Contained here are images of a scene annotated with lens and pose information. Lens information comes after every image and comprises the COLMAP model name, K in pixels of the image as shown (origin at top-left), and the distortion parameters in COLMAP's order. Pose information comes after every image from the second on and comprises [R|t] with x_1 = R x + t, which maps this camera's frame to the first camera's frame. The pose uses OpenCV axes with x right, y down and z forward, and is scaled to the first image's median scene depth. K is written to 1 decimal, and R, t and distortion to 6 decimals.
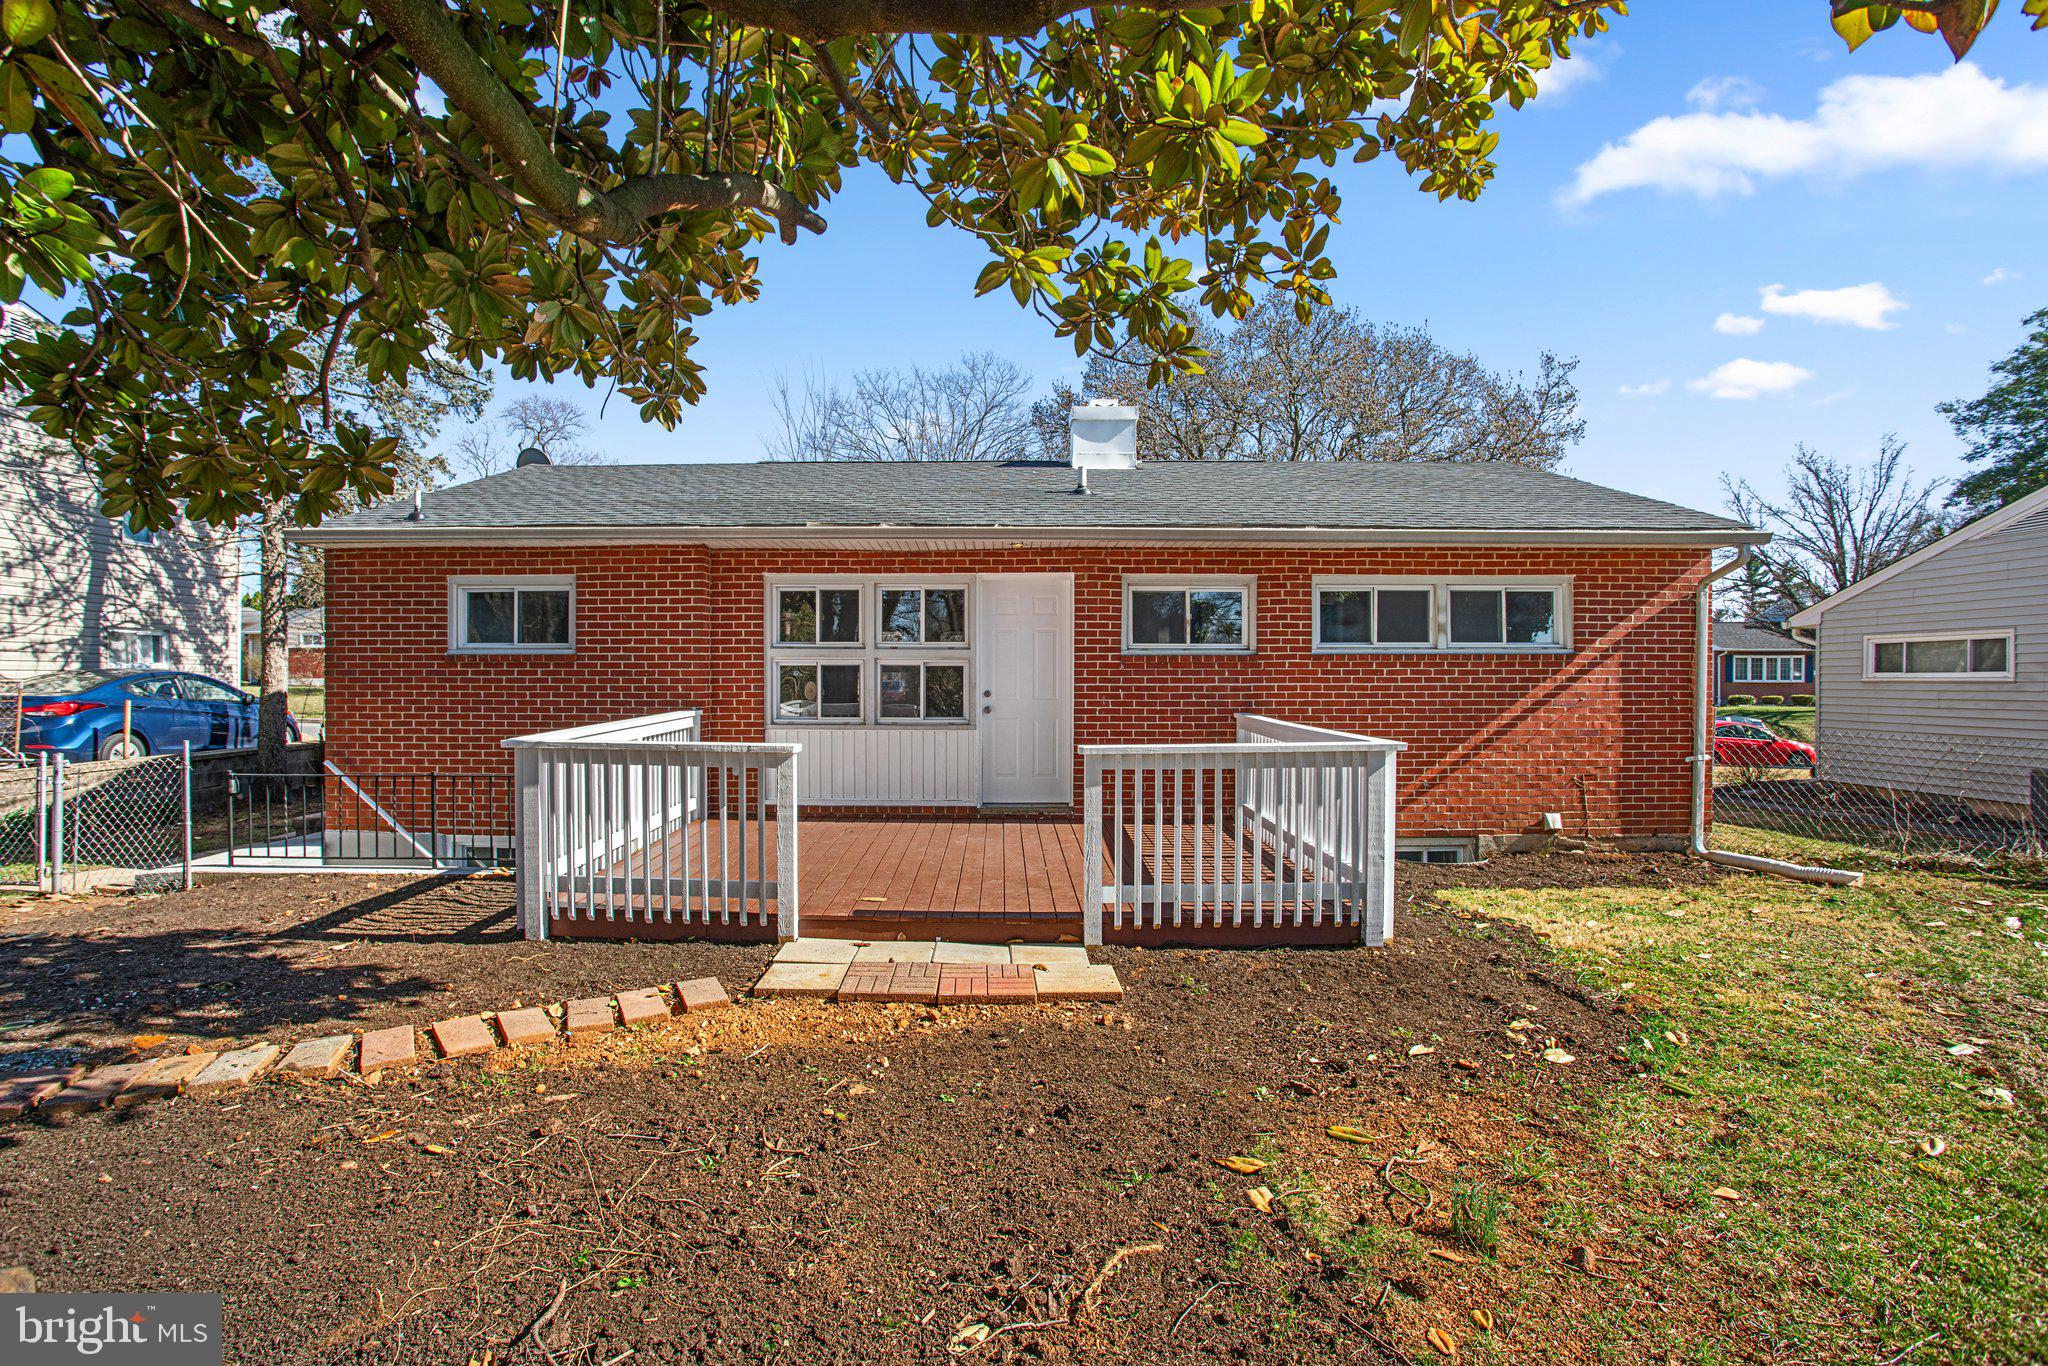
lens RADIAL K [[968.5, 0, 945.6], [0, 968.5, 681.5], [0, 0, 1]] dist [-0.052282, -0.000024]
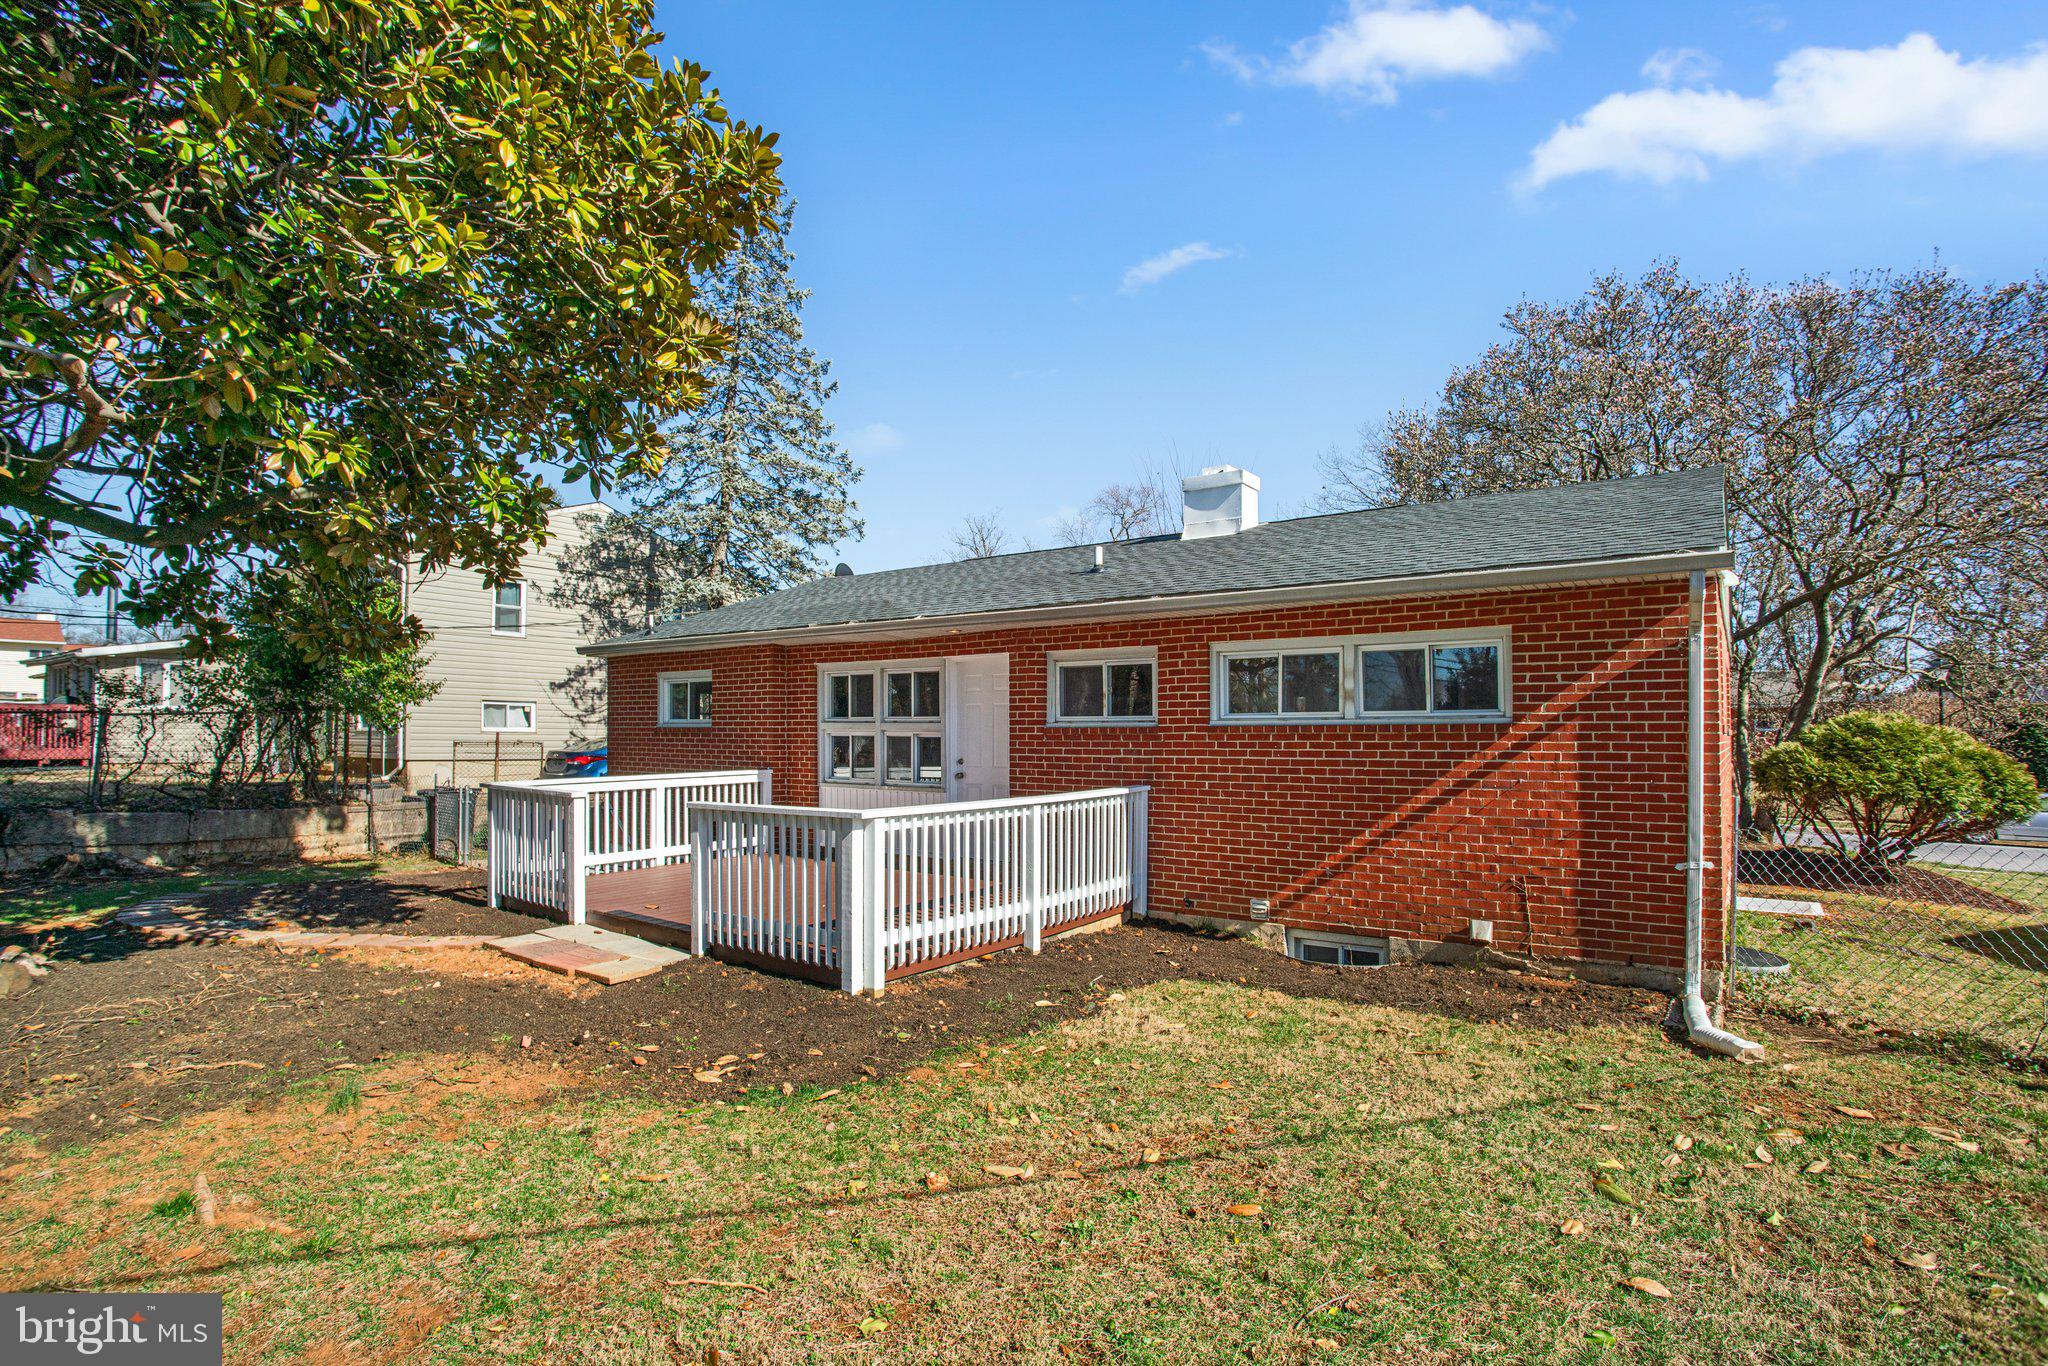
lens RADIAL K [[970.8, 0, 1036.6], [0, 970.8, 712.5], [0, 0, 1]] dist [-0.072380, 0.000249]
pose [[0.827153, -0.011453, -0.561860, 0.781589], [-0.005787, 0.999566, -0.028895, -0.012858], [0.561947, 0.027152, 0.826727, 0.107687]]
